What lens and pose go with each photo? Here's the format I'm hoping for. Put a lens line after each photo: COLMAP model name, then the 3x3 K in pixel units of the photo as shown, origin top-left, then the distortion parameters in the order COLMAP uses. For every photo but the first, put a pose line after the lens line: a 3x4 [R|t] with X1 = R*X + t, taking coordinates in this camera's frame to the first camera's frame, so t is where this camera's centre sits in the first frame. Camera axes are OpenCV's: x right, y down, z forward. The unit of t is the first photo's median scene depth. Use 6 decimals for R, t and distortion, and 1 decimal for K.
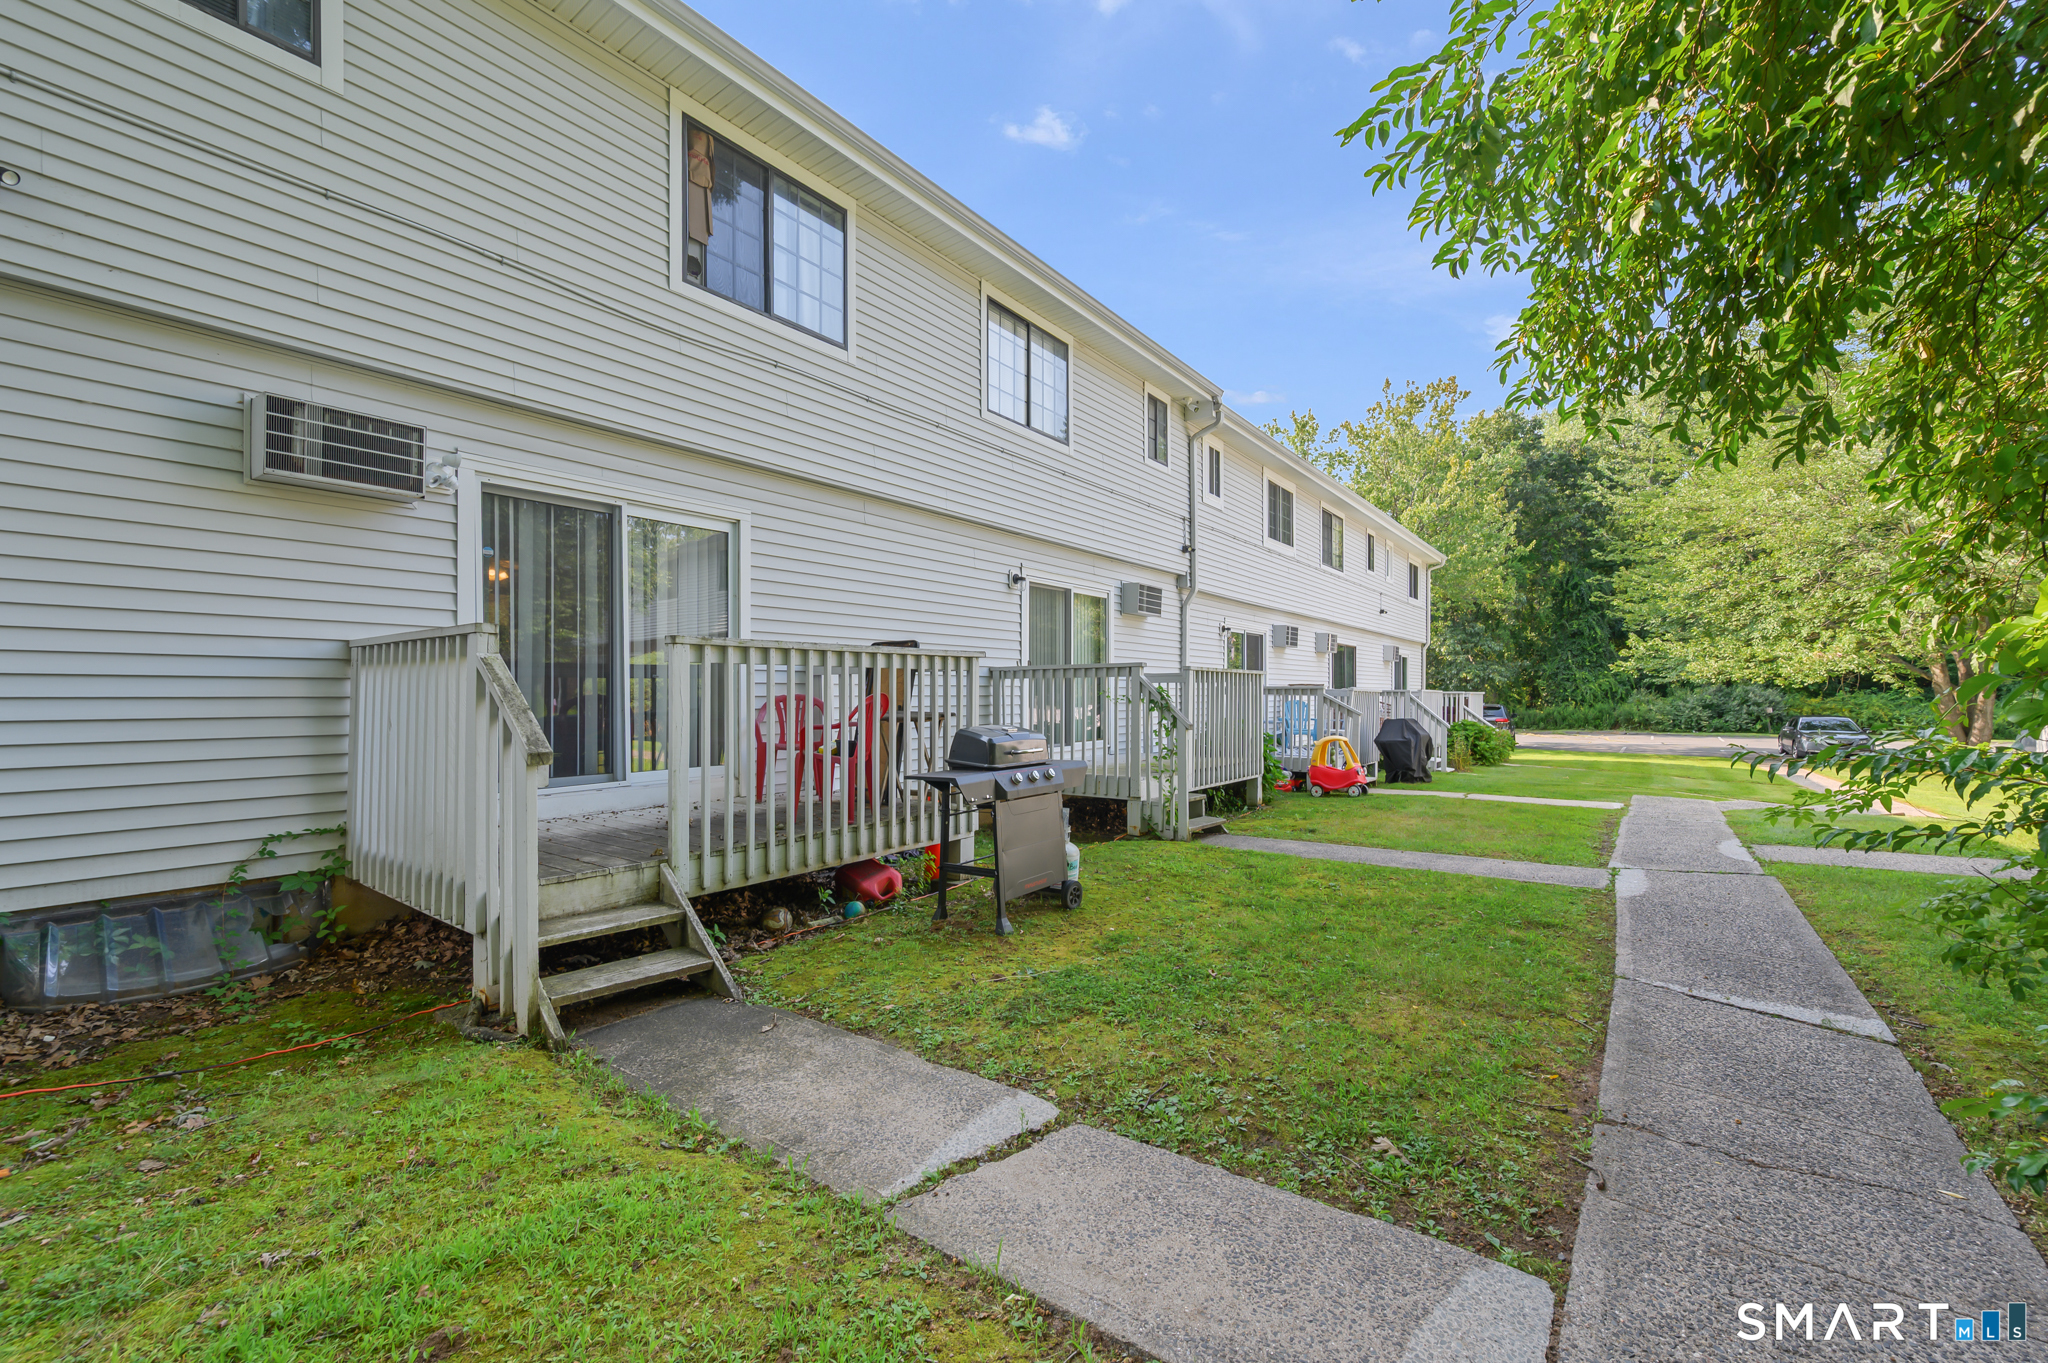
lens RADIAL K [[822.8, 0, 1030.8], [0, 822.8, 666.7], [0, 0, 1]] dist [0.001839, -0.000150]
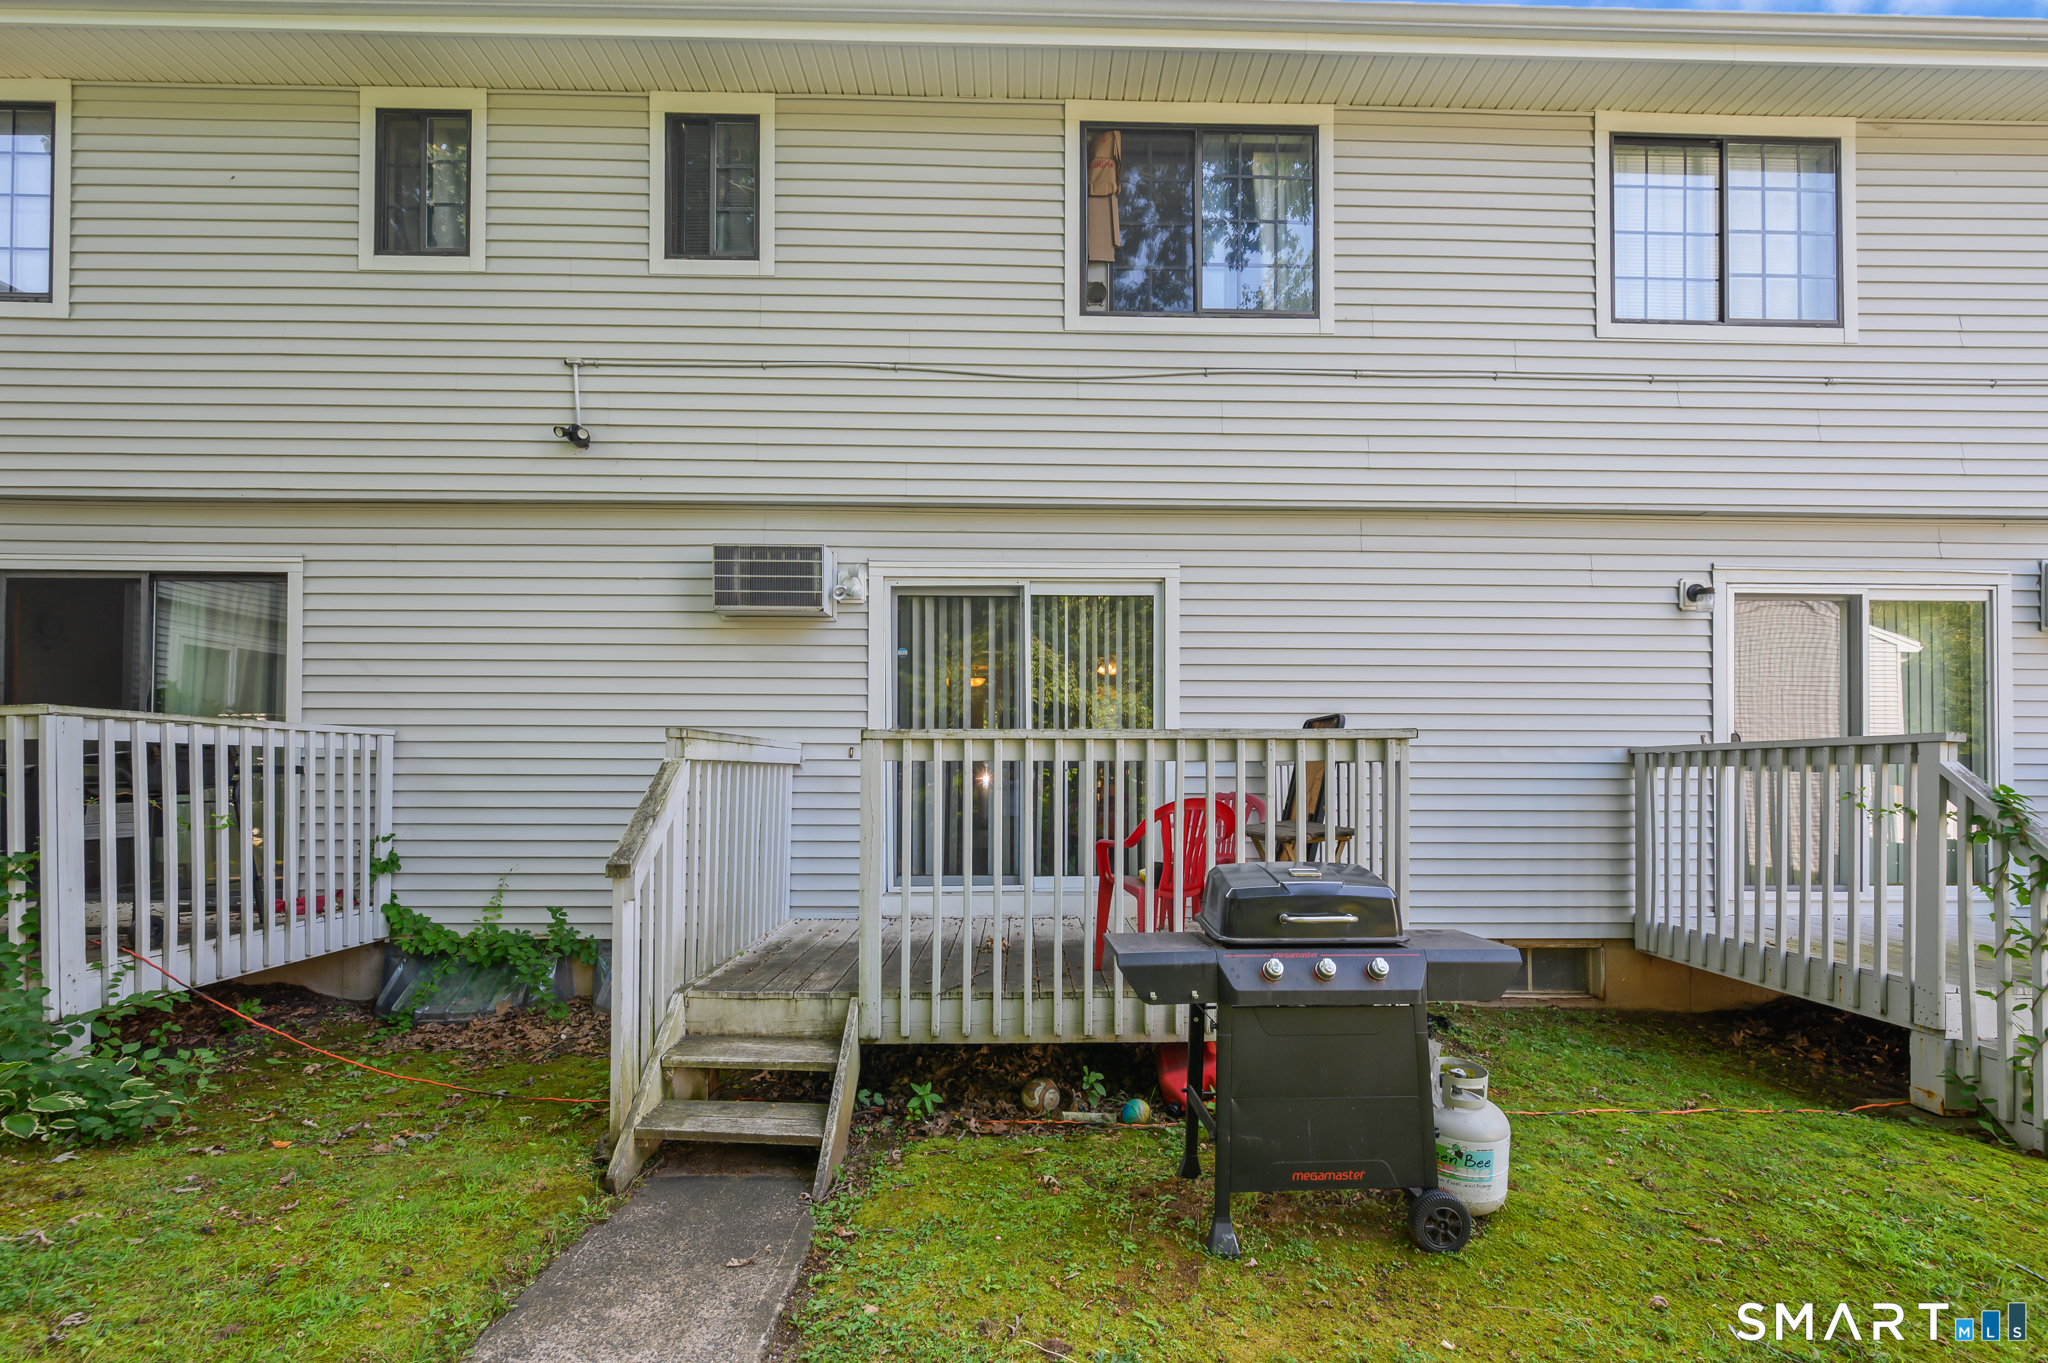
lens RADIAL K [[868.1, 0, 982.8], [0, 868.1, 748.2], [0, 0, 1]] dist [0.001122, -0.000732]
pose [[0.619754, -0.020755, -0.784522, 0.210731], [0.022860, 0.999703, -0.008389, -0.006028], [0.784463, -0.012735, 0.620045, 0.327898]]
